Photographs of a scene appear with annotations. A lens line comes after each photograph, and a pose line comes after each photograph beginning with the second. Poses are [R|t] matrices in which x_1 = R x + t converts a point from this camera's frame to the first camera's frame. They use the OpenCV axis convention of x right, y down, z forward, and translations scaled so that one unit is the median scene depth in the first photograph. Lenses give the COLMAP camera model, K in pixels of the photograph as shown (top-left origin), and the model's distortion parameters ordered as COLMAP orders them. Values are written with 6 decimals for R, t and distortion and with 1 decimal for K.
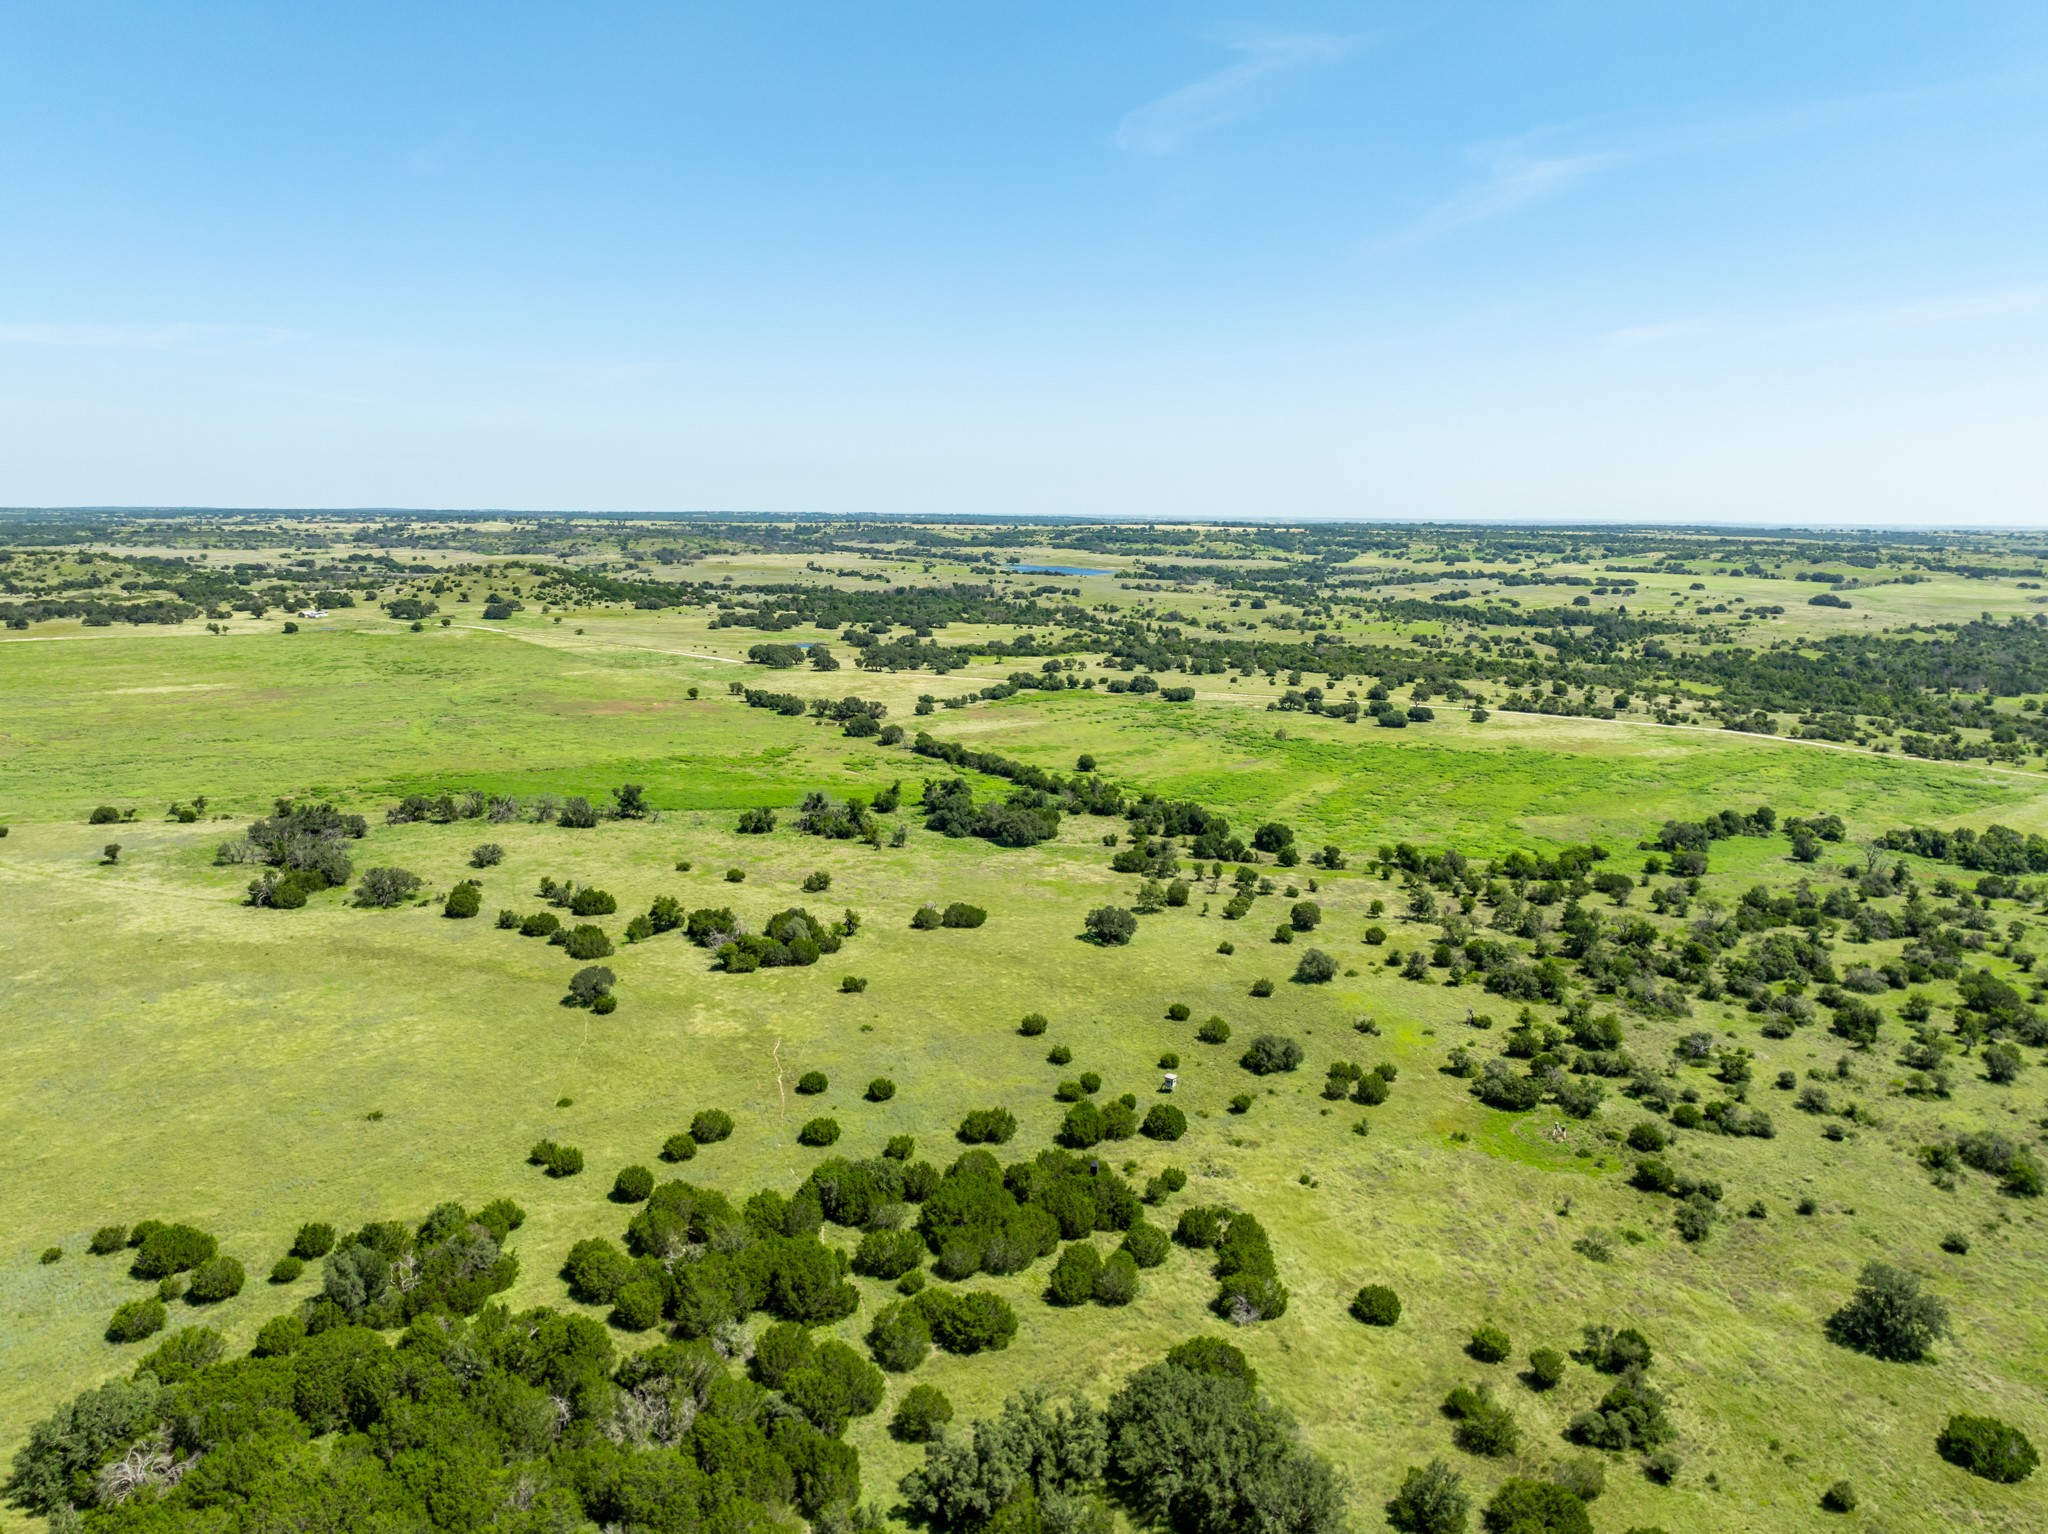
lens RADIAL K [[1446.0, 0, 1031.7], [0, 1446.0, 766.0], [0, 0, 1]] dist [-0.038623, 0.022535]
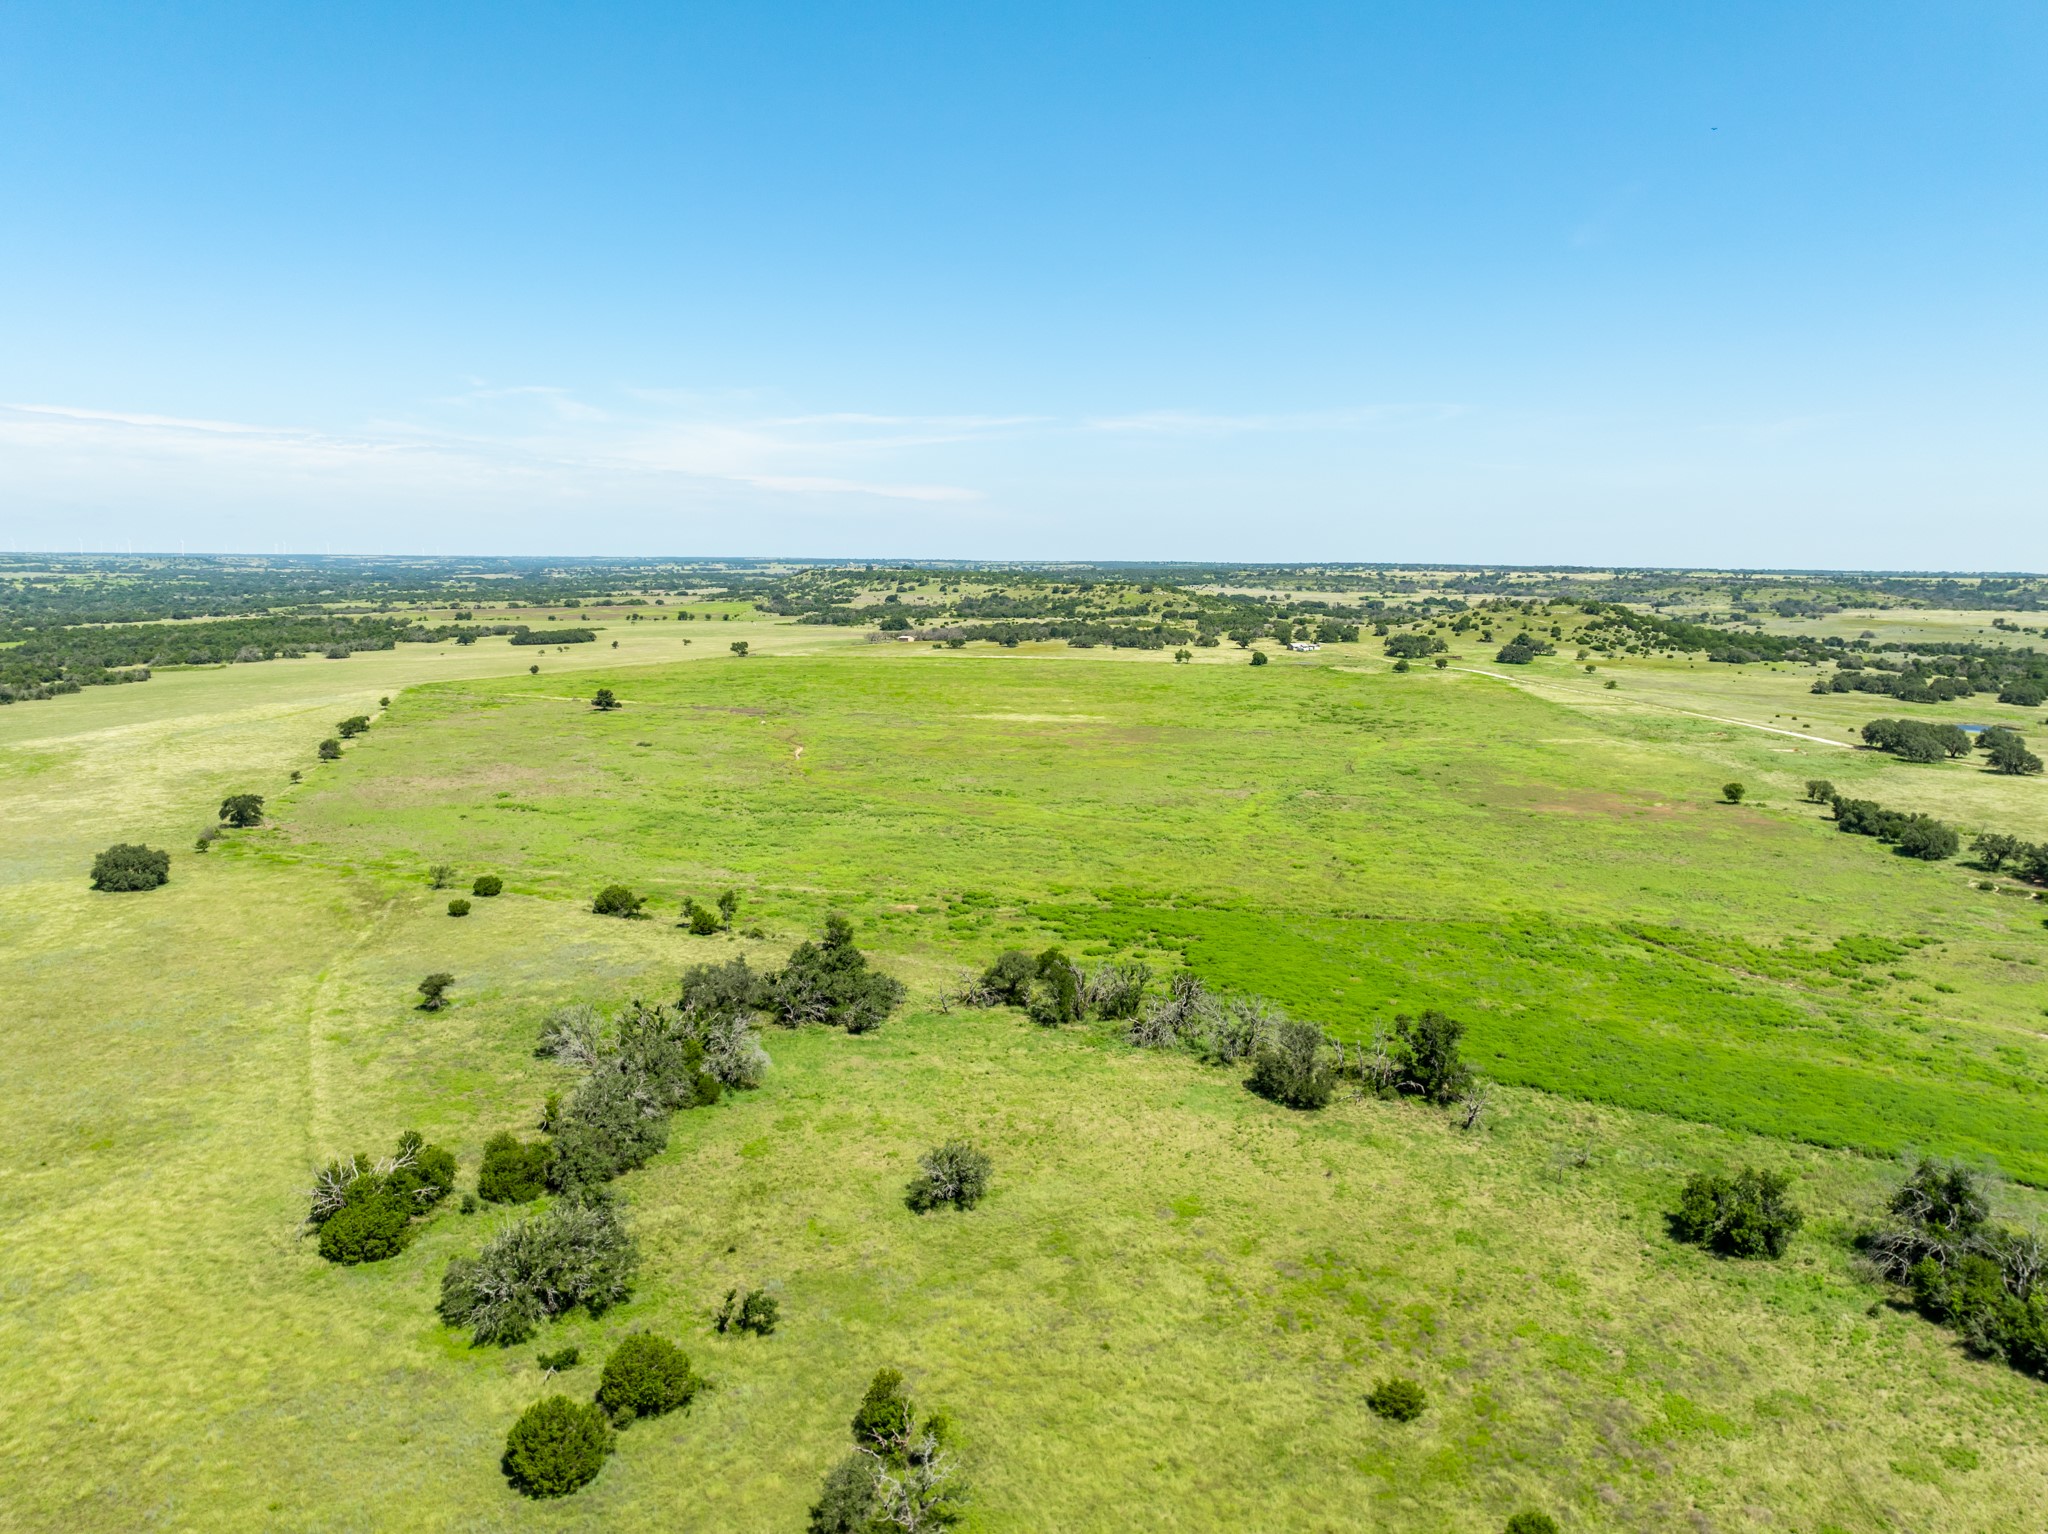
lens RADIAL K [[1435.9, 0, 1024.0], [0, 1435.9, 767.0], [0, 0, 1]] dist [-0.051959, 0.037596]
pose [[0.730007, 0.093388, -0.677029, -0.037481], [-0.121596, 0.992563, 0.005801, -0.018364], [0.672536, 0.078089, 0.735933, 0.246030]]
